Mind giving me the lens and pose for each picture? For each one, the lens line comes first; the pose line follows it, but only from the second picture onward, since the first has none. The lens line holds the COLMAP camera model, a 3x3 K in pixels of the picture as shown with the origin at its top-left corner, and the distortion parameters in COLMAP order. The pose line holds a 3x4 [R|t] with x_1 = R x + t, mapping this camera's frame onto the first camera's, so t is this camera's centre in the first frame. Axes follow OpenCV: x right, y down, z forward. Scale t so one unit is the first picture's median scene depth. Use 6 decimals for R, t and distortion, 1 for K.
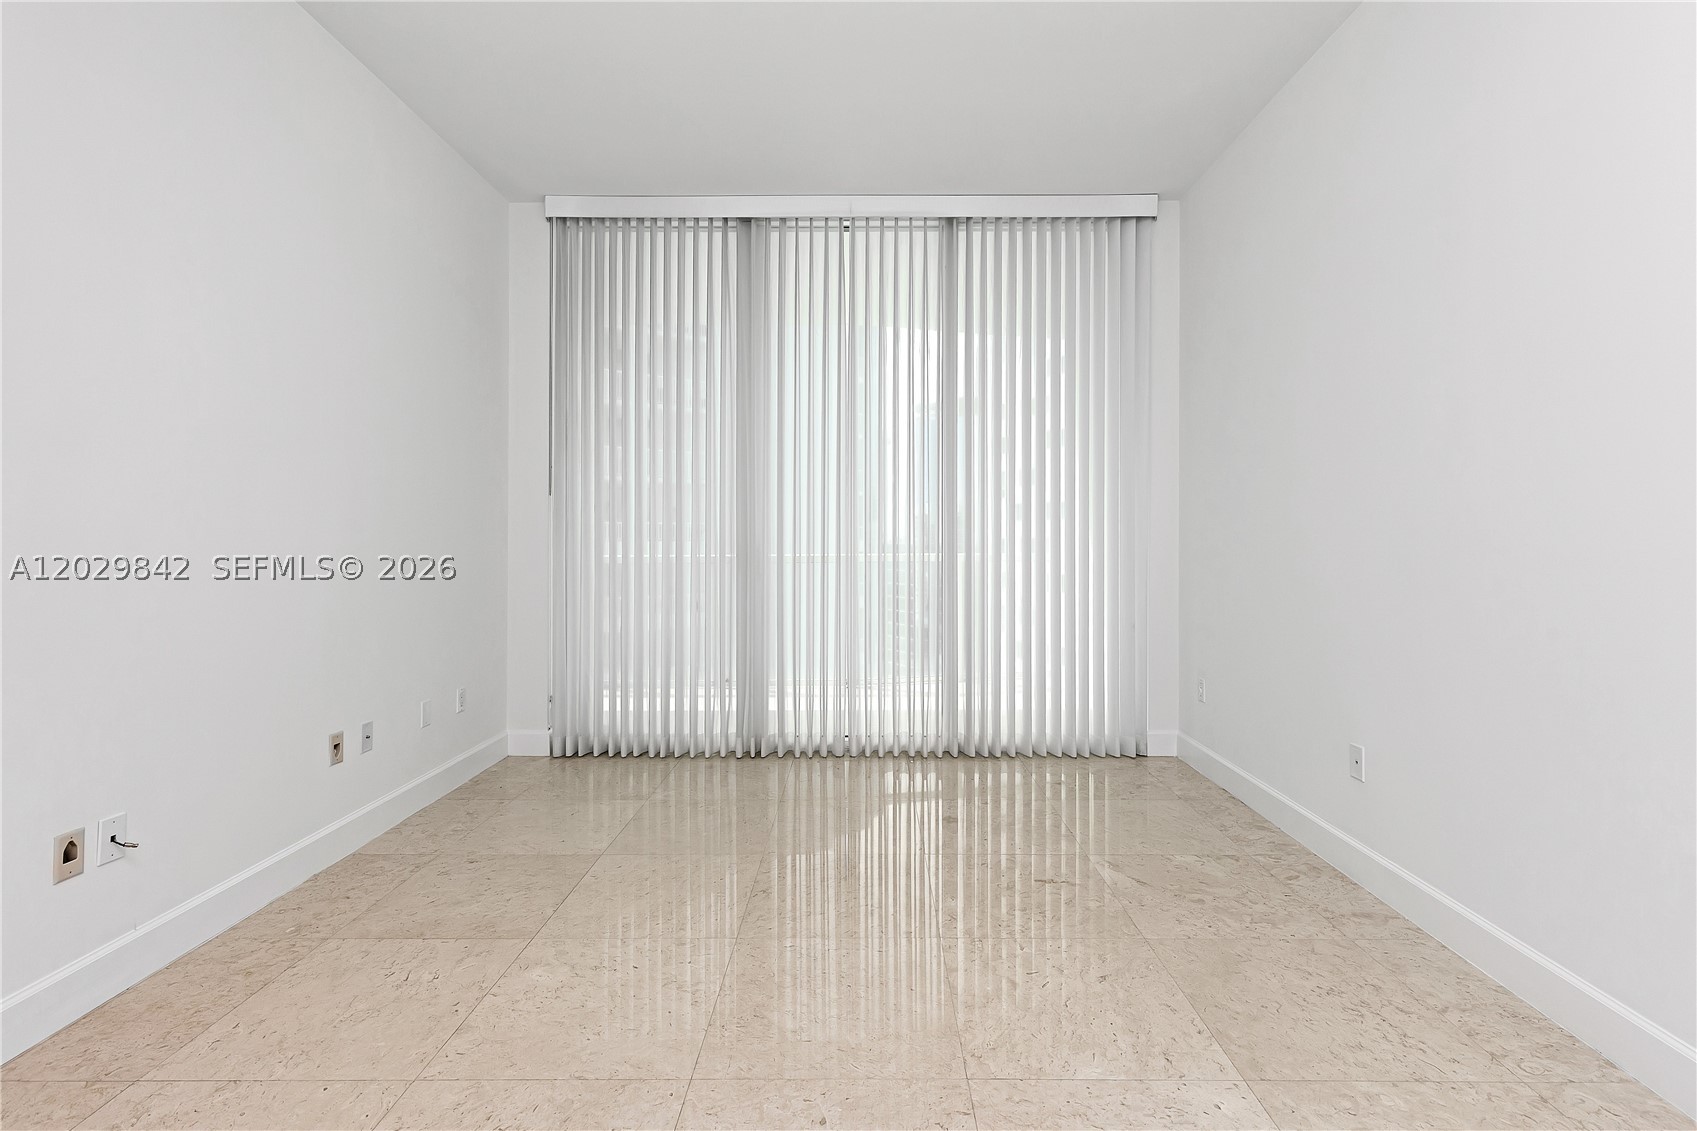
lens RADIAL K [[779.7, 0, 869.0], [0, 779.7, 531.3], [0, 0, 1]] dist [0.006233, -0.001398]
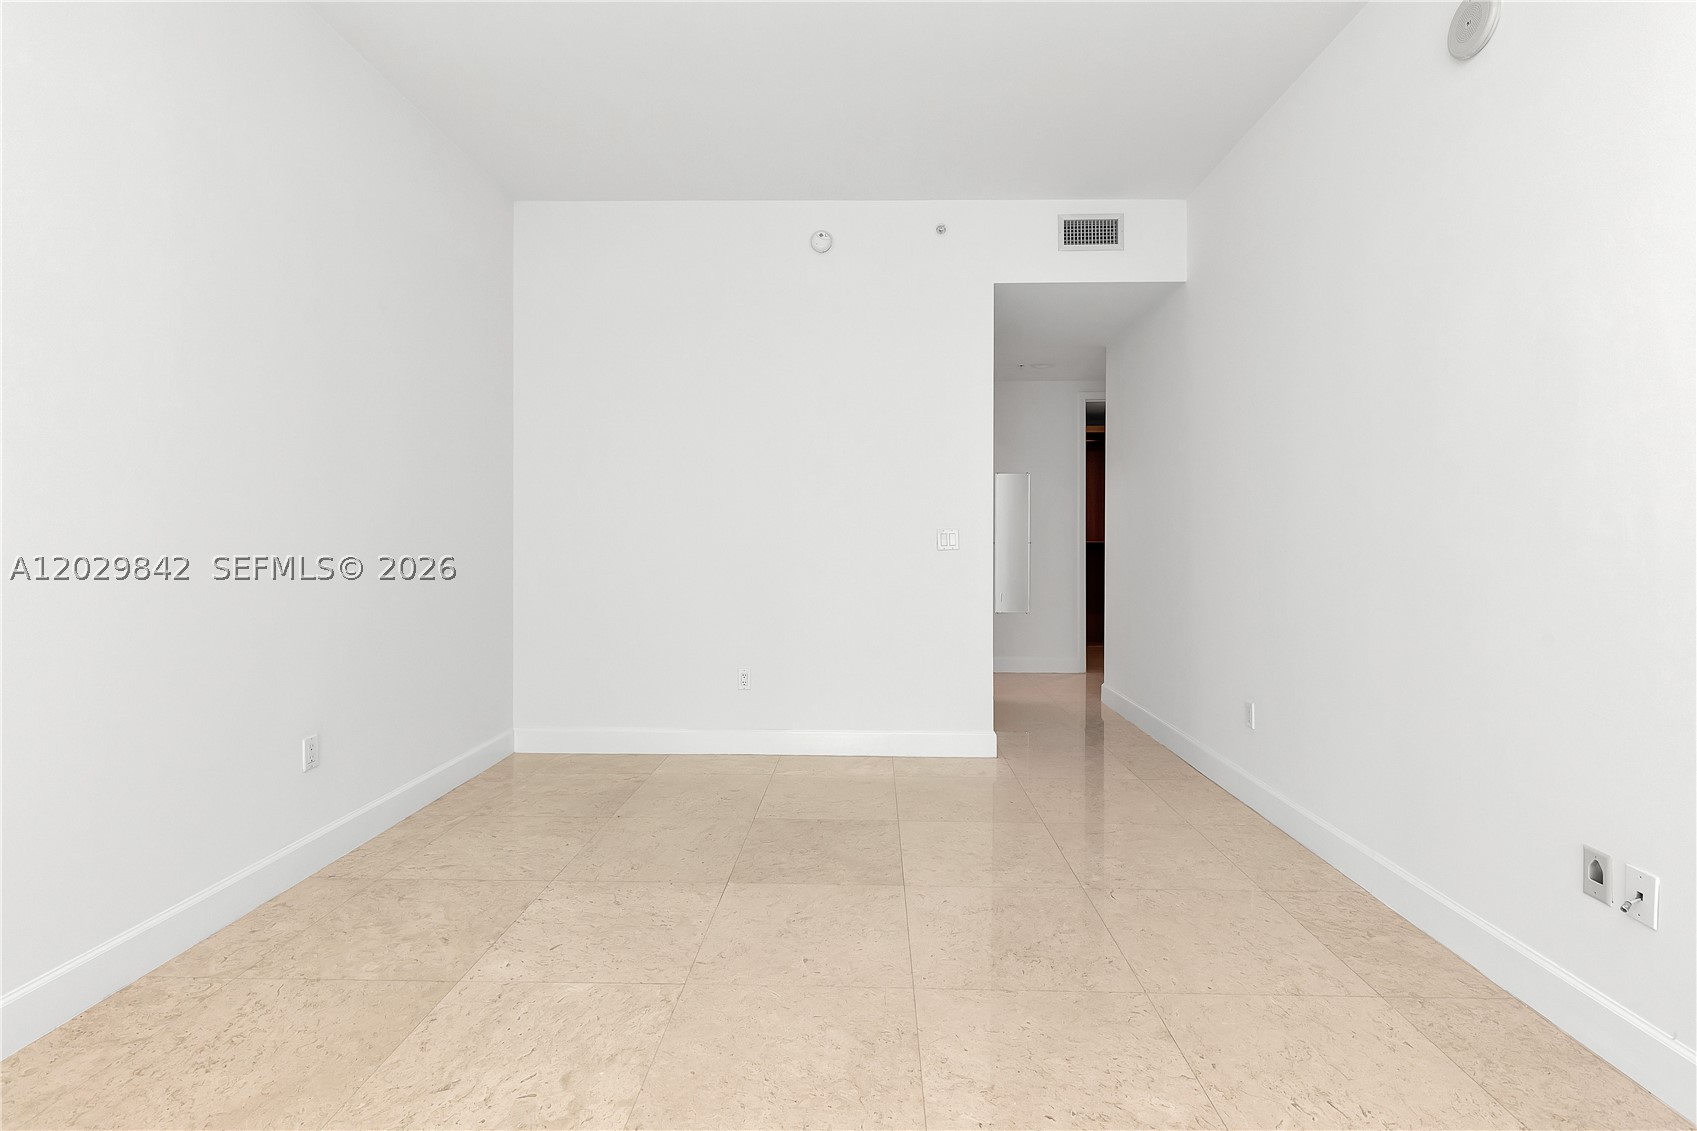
lens RADIAL K [[779.7, 0, 862.8], [0, 779.7, 560.5], [0, 0, 1]] dist [0.006233, -0.001398]
pose [[-0.999848, -0.002646, 0.017222, -0.068751], [-0.002324, 0.999823, 0.018693, 0.008620], [-0.017269, 0.018650, -0.999677, 0.891273]]
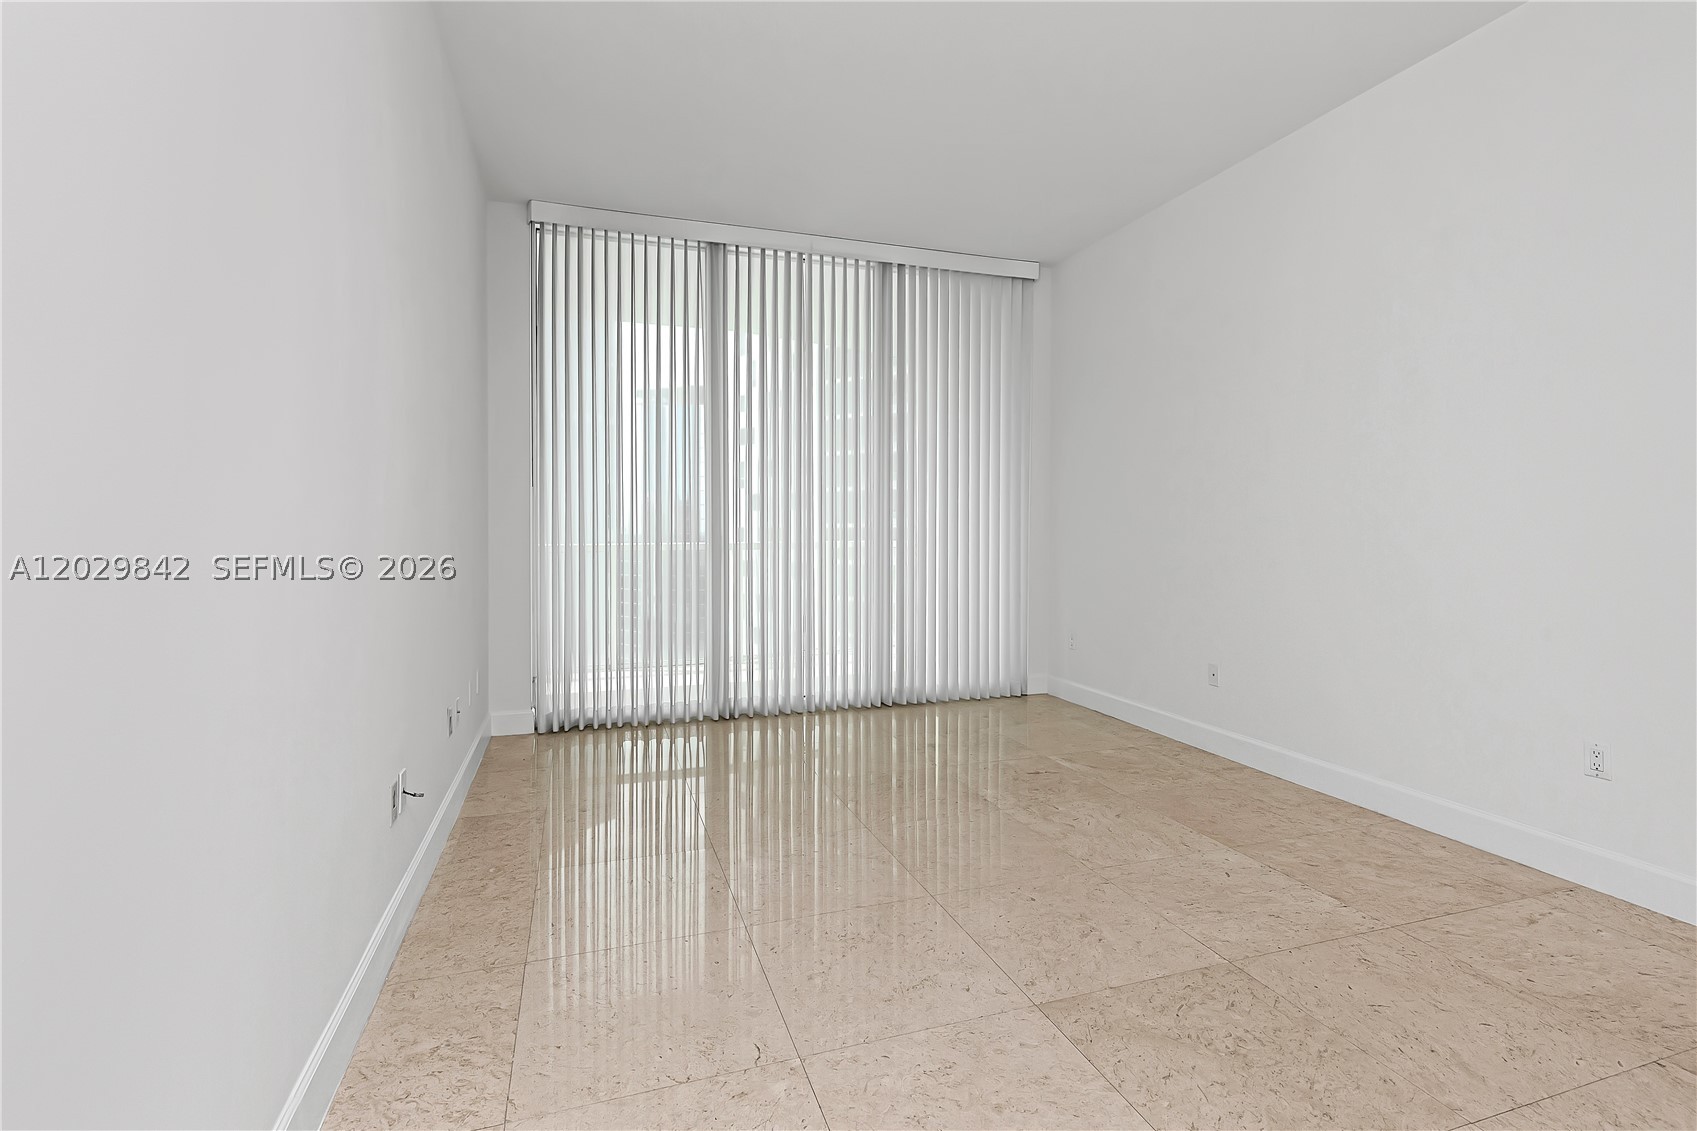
lens RADIAL K [[779.7, 0, 846.2], [0, 779.7, 538.2], [0, 0, 1]] dist [0.006233, -0.001398]
pose [[0.948437, -0.003506, 0.316946, -0.343989], [-0.003459, 0.999765, 0.021408, -0.001432], [-0.316947, -0.021401, 0.948202, -0.134357]]
